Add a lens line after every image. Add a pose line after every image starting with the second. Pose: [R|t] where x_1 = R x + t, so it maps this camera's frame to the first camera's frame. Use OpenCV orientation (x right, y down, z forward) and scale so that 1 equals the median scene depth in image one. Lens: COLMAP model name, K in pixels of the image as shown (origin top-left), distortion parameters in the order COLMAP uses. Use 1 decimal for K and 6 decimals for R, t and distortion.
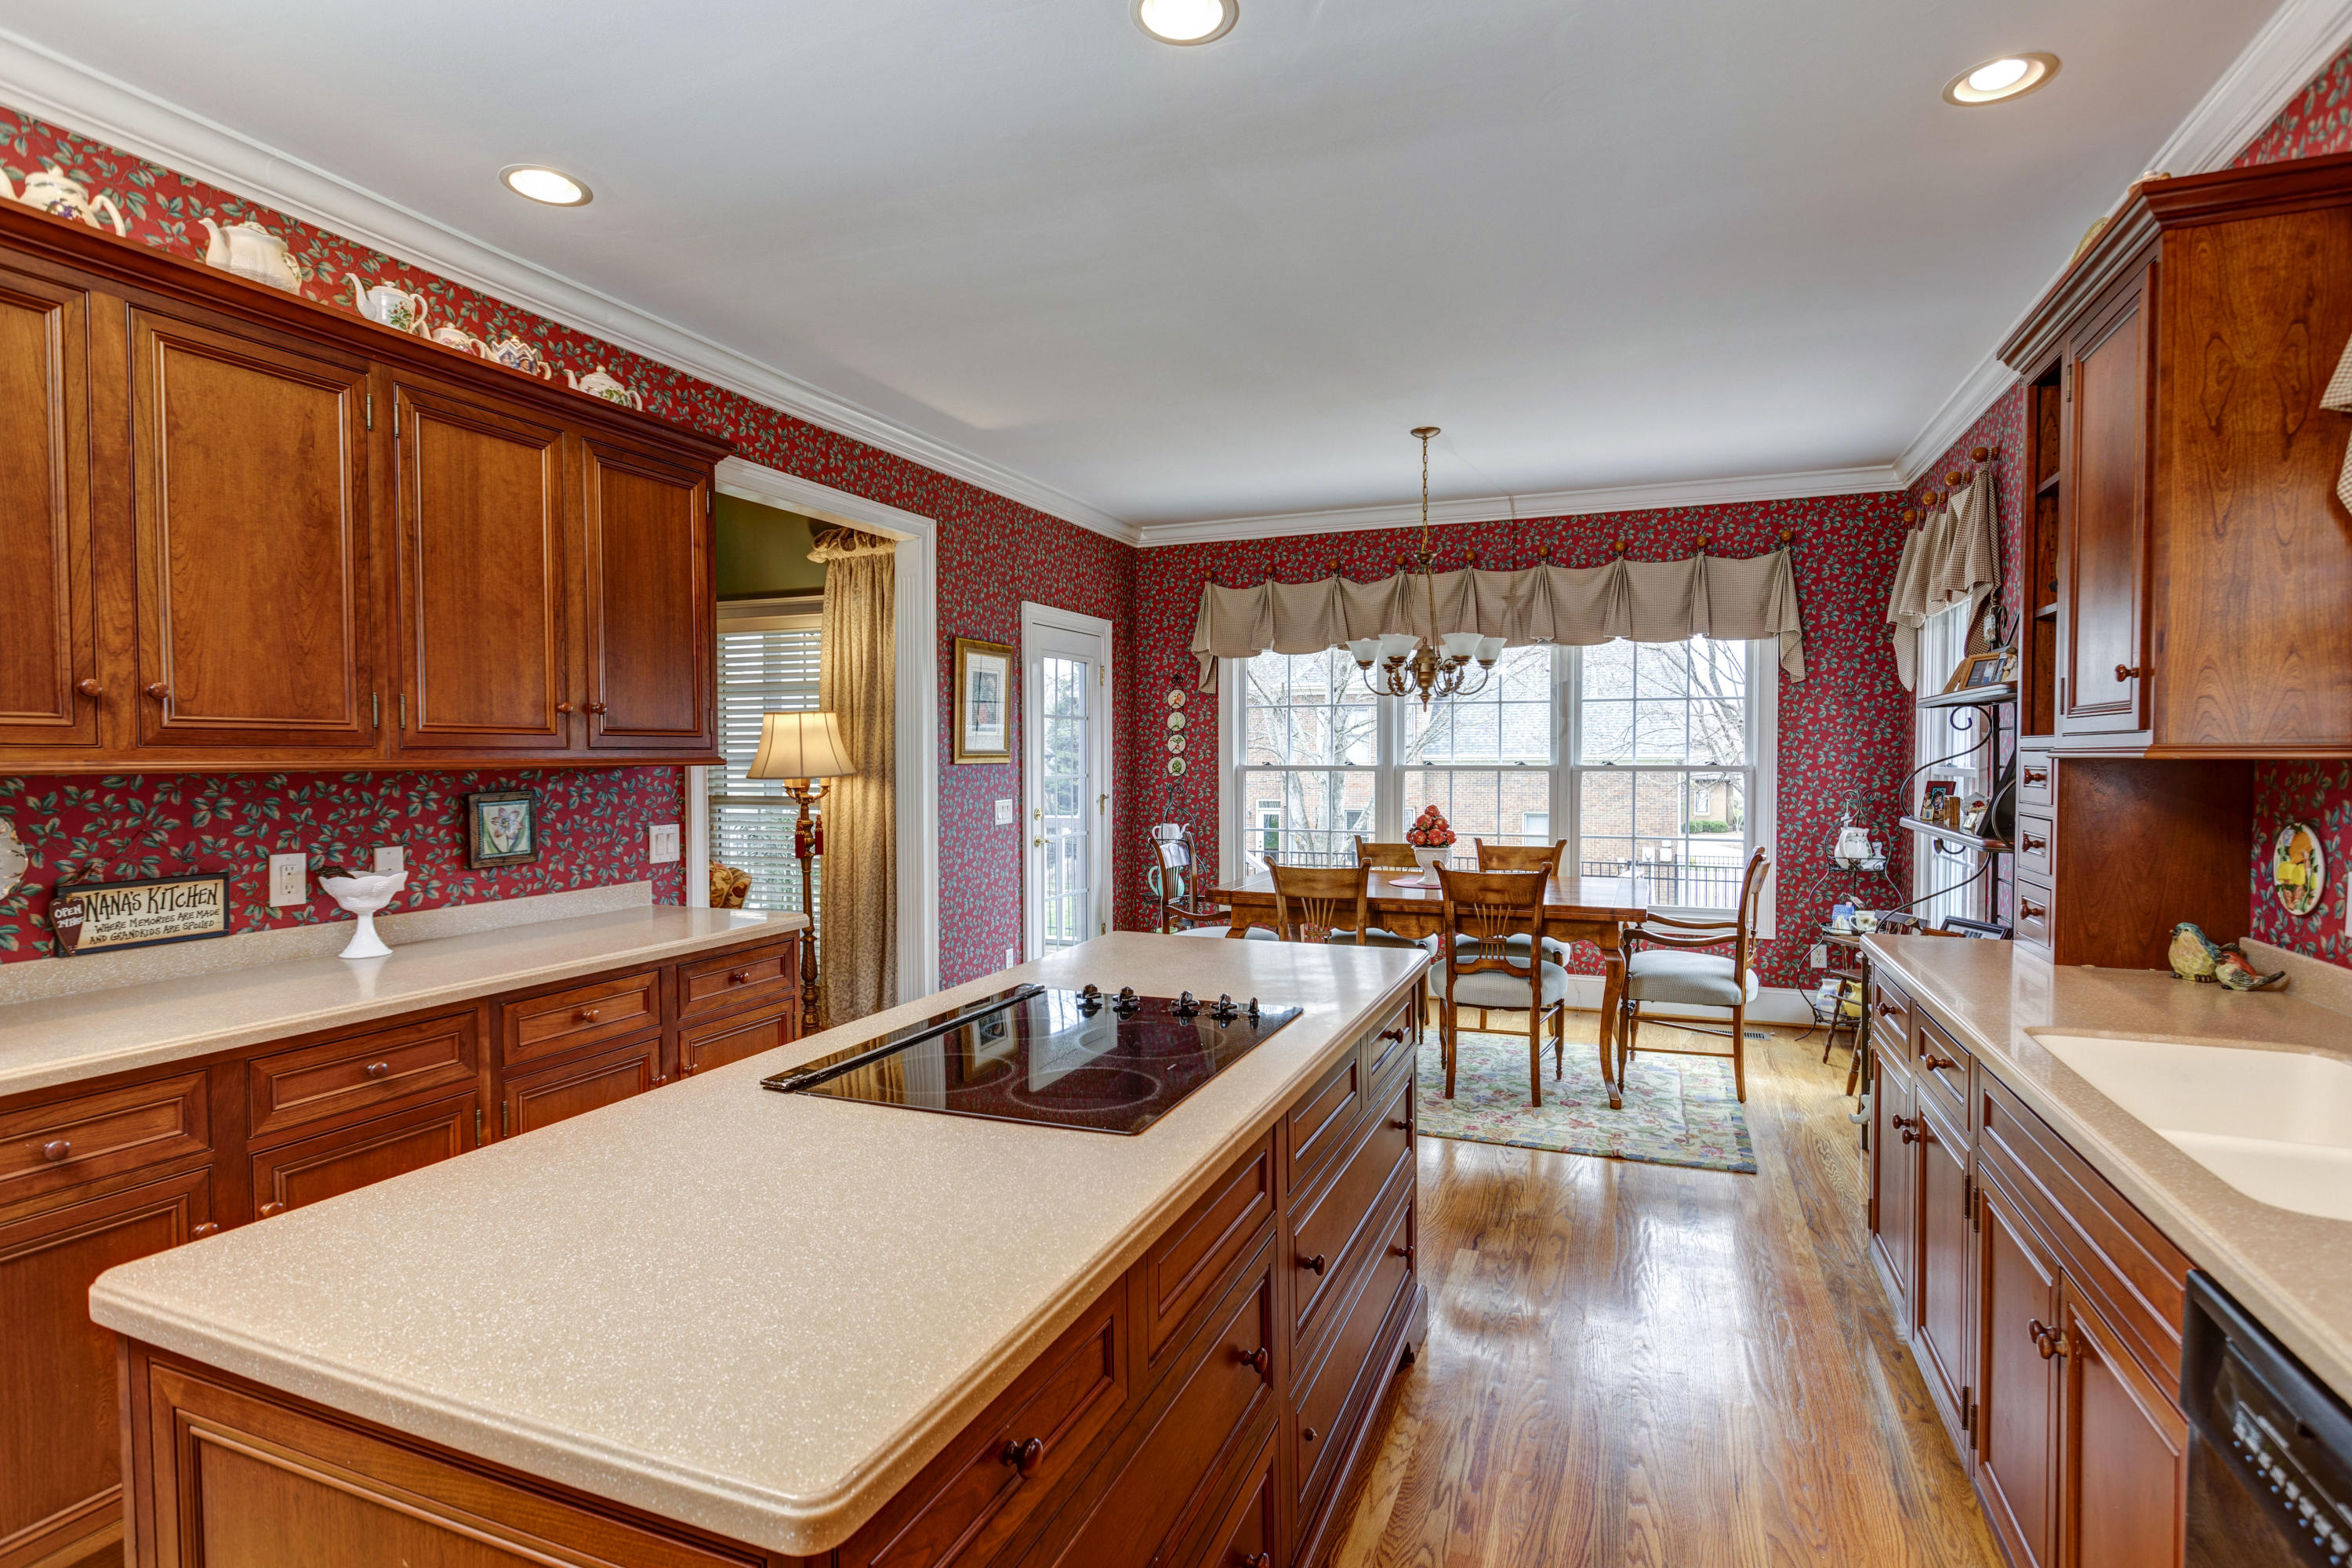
lens RADIAL K [[1166.6, 0, 1182.6], [0, 1166.6, 784.8], [0, 0, 1]] dist [0.001677, 0.000064]
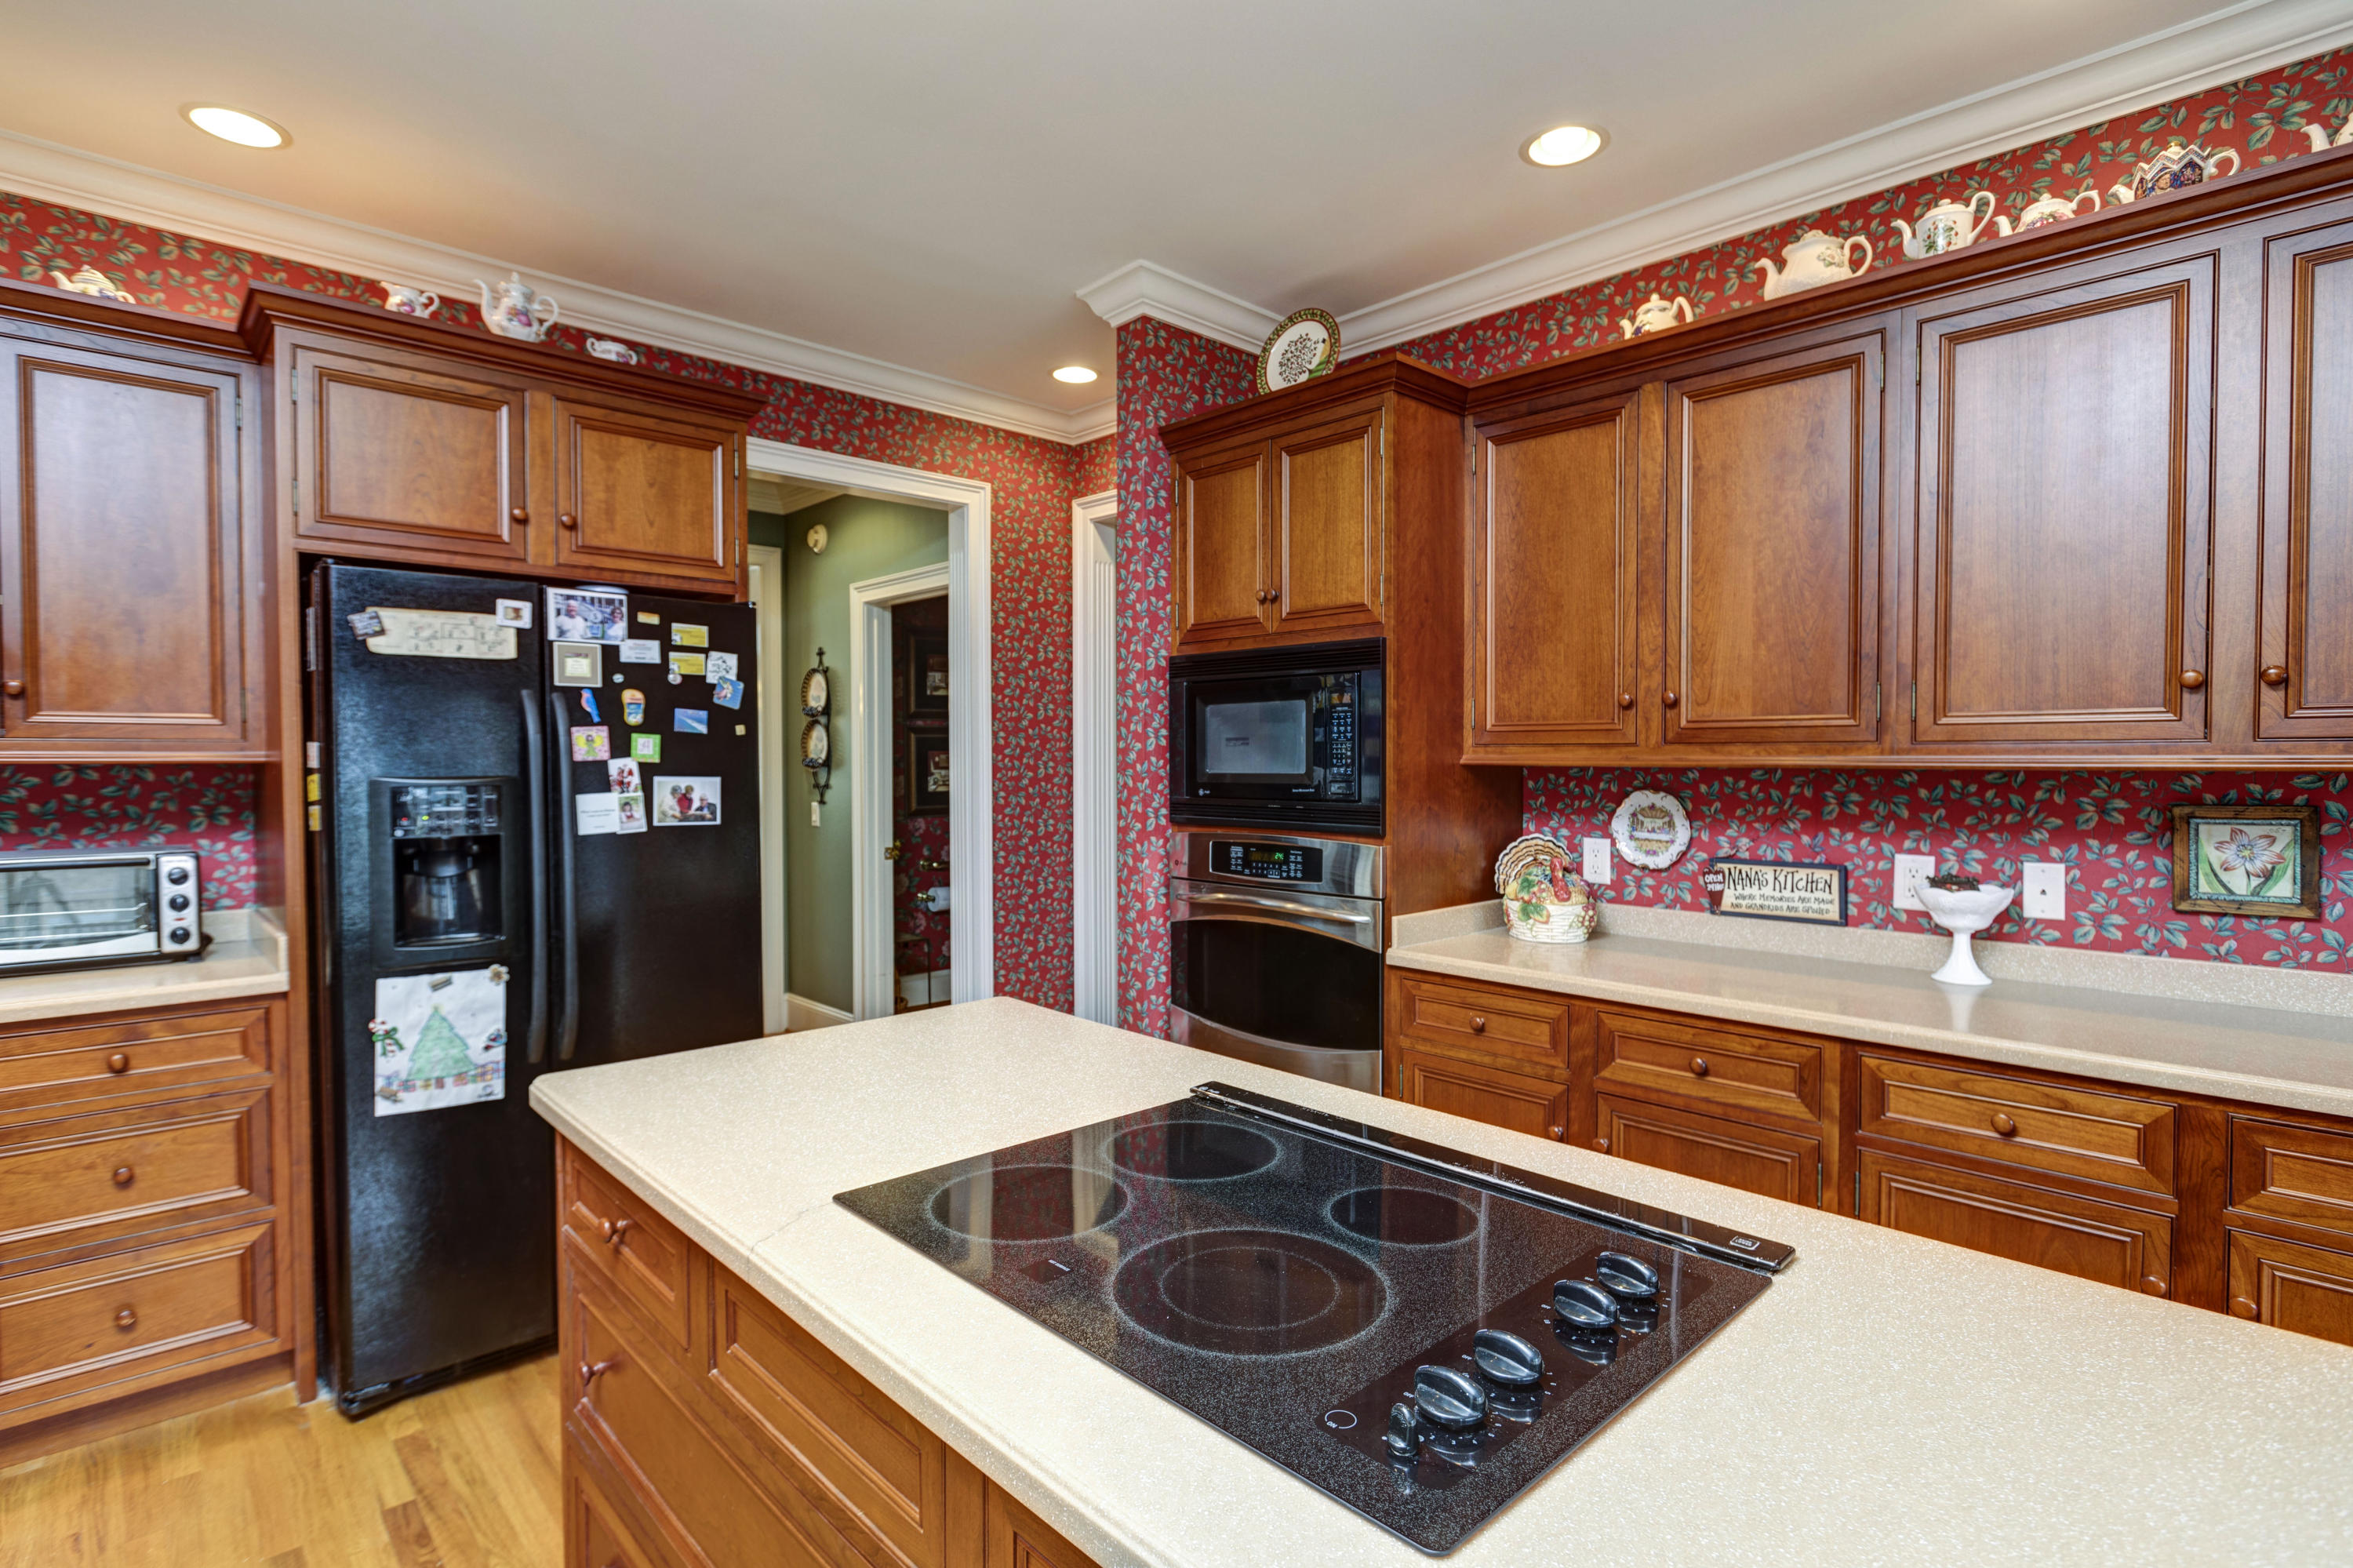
lens RADIAL K [[1155.1, 0, 1187.4], [0, 1155.1, 775.8], [0, 0, 1]] dist [0.007013, 0.001647]
pose [[-0.404632, 0.019219, -0.914278, 0.343628], [-0.022430, 0.999270, 0.030933, -0.022158], [0.914204, 0.033024, -0.403906, 0.866321]]
